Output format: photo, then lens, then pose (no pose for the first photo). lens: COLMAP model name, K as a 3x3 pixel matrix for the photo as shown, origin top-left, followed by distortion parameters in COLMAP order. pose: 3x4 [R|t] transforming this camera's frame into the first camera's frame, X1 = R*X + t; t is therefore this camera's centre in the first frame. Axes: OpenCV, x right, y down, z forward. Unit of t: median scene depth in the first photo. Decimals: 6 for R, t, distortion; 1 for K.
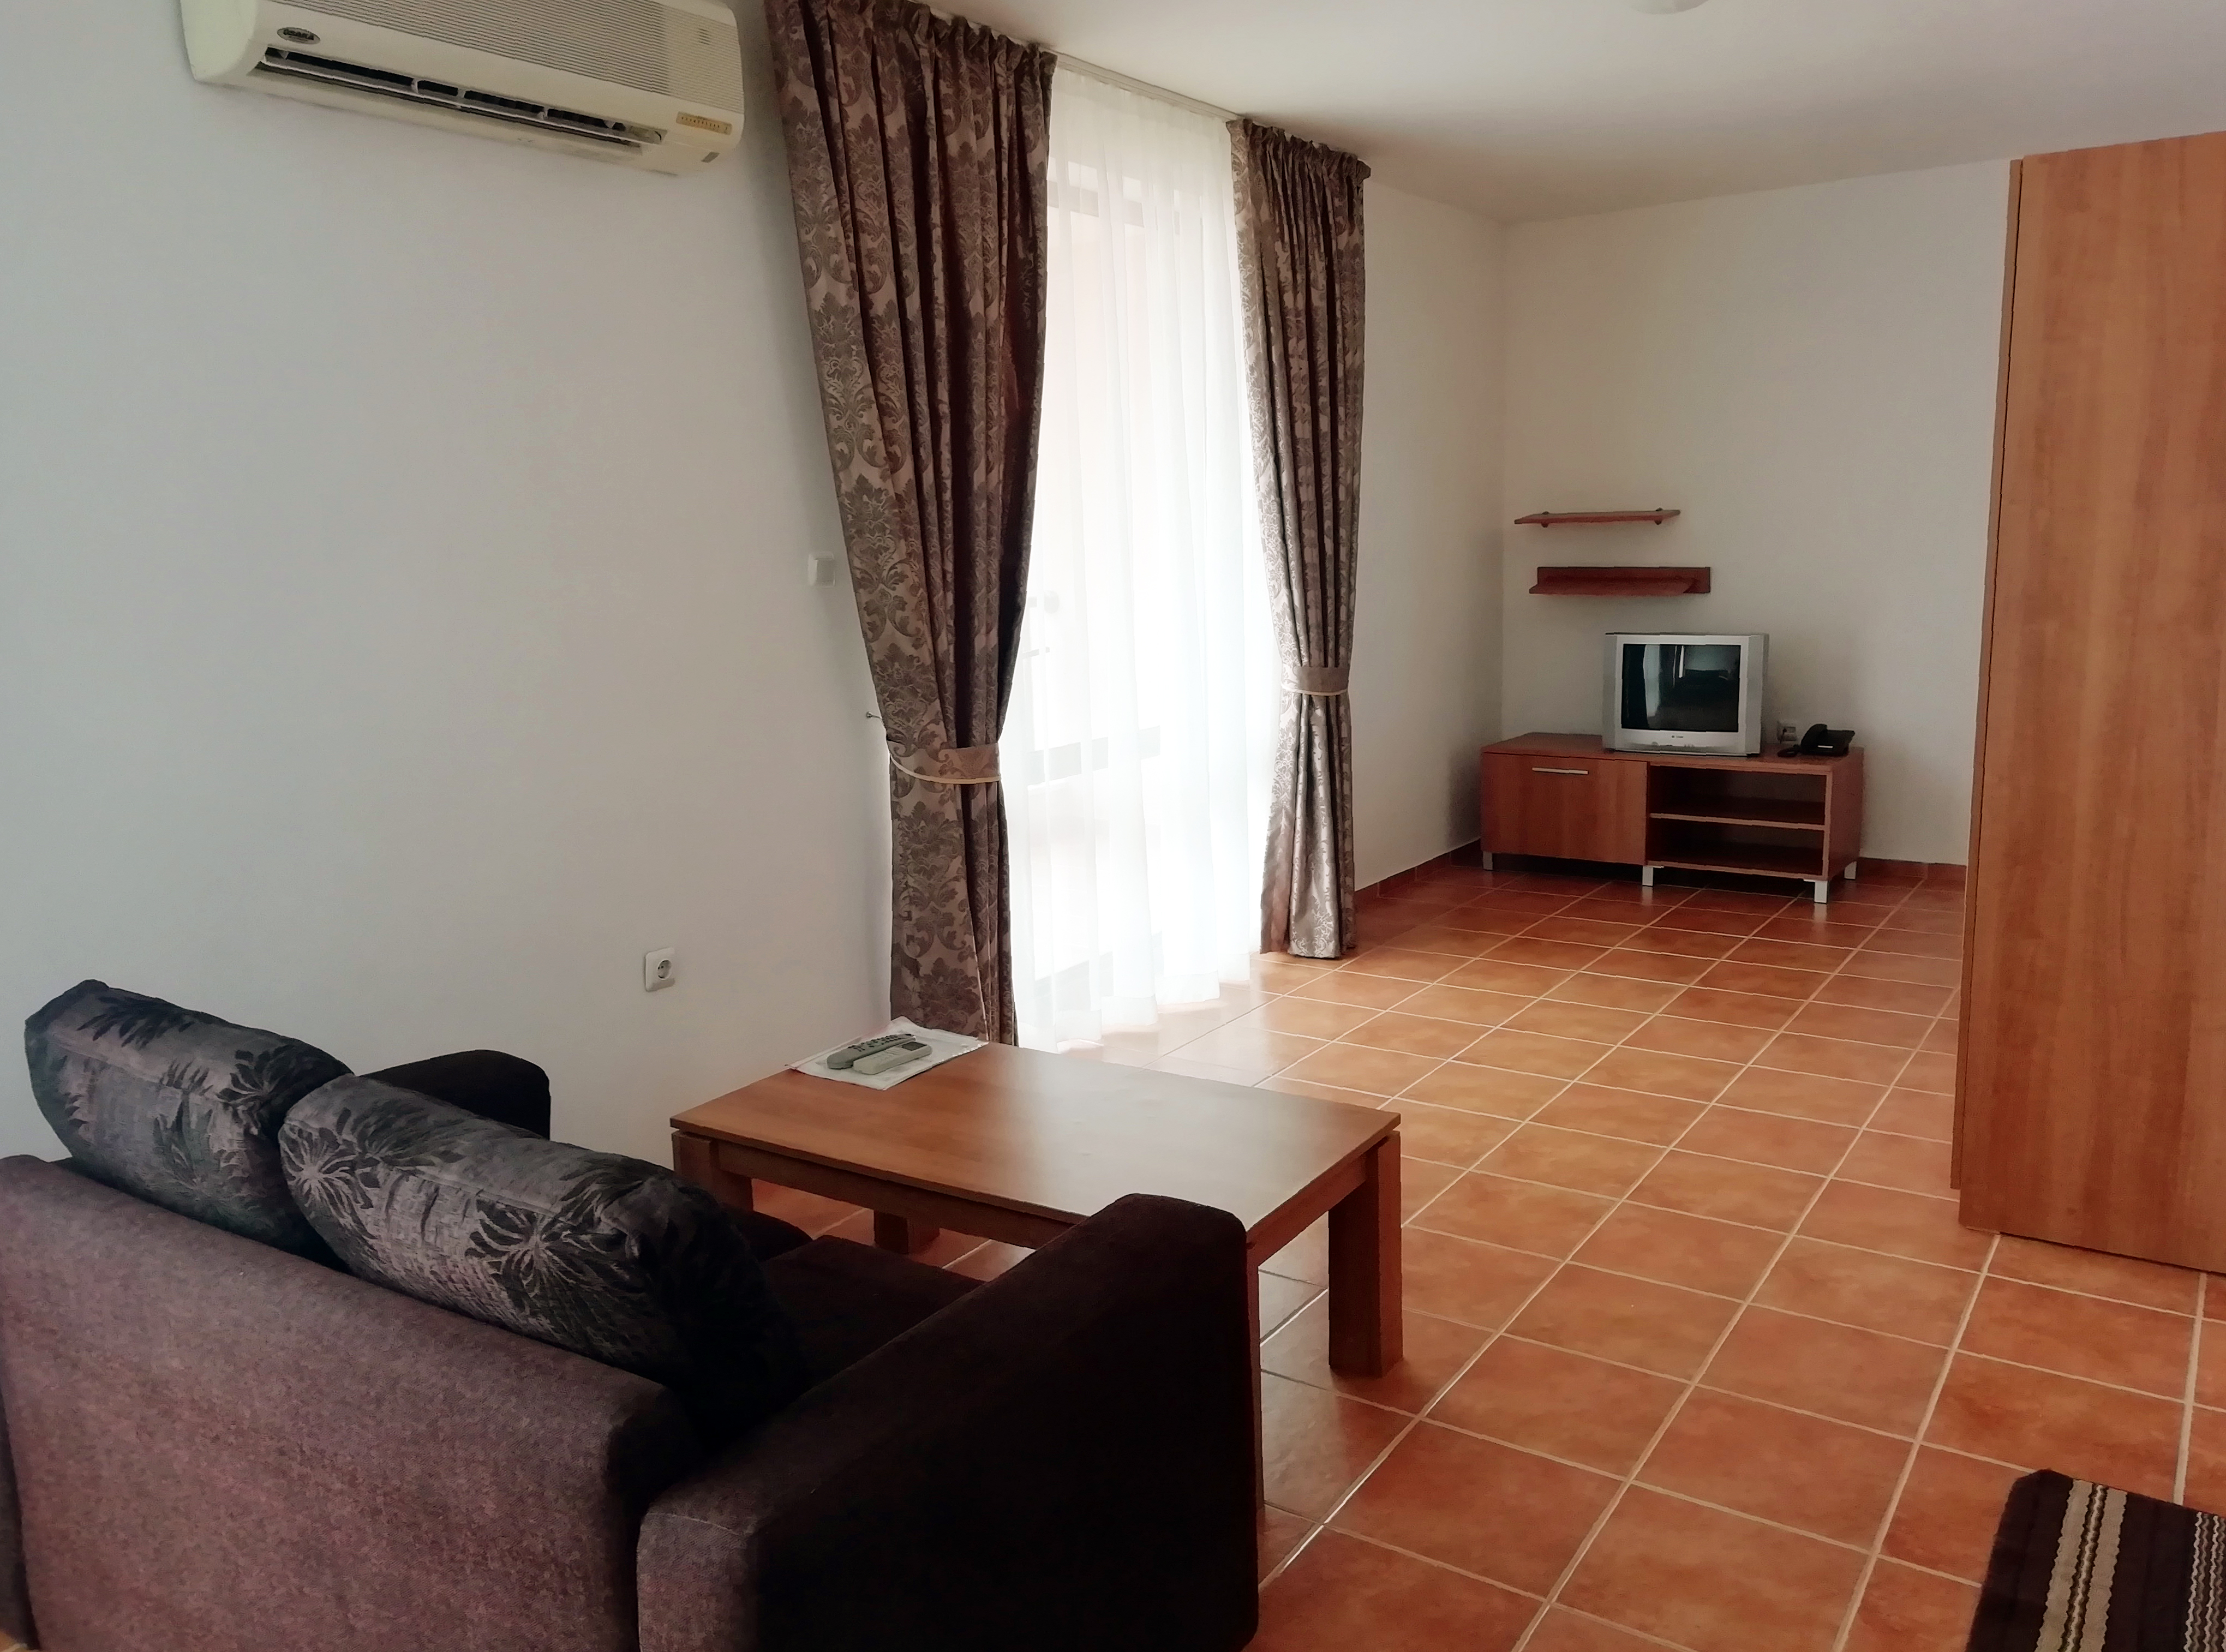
lens RADIAL K [[1682.3, 0, 1101.6], [0, 1682.3, 808.5], [0, 0, 1]] dist [0.023499, -0.005207]
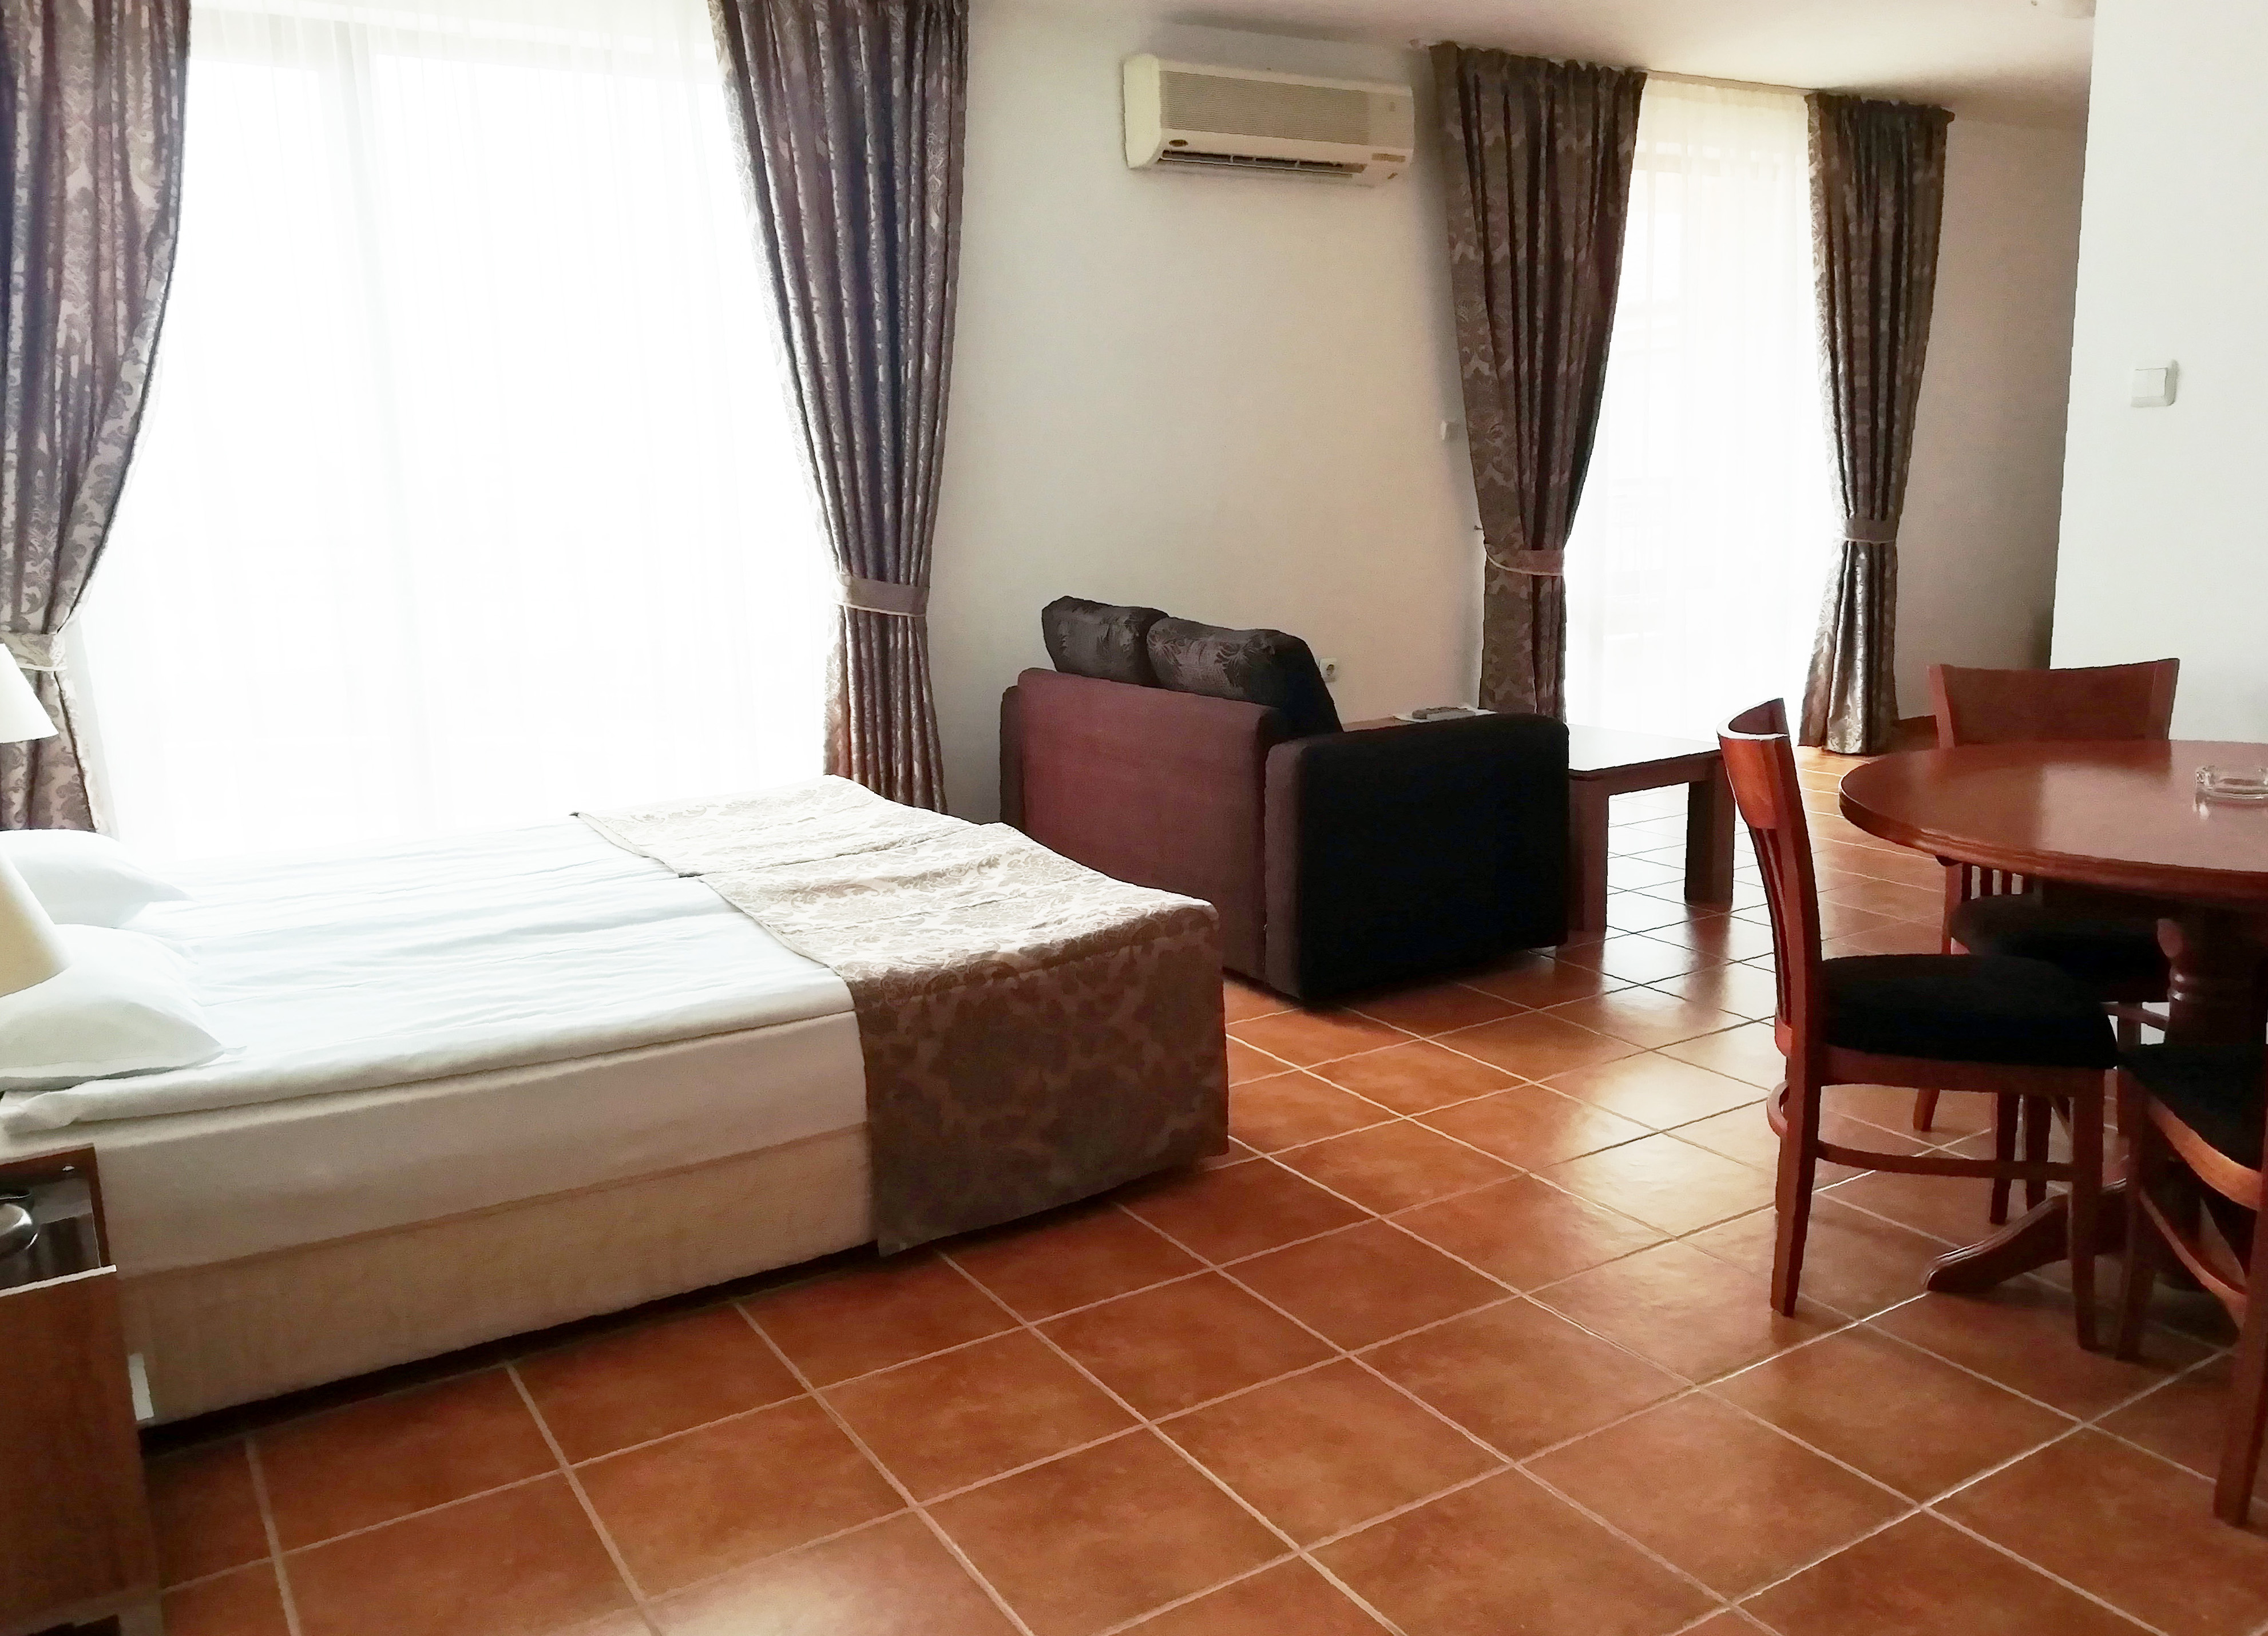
lens RADIAL K [[1785.0, 0, 1134.0], [0, 1785.0, 818.0], [0, 0, 1]] dist [0.059683, -0.110776]
pose [[0.914469, 0.087966, -0.394979, 0.246414], [-0.072035, 0.995884, 0.055014, 0.141942], [0.398192, -0.021856, 0.917042, -0.628986]]
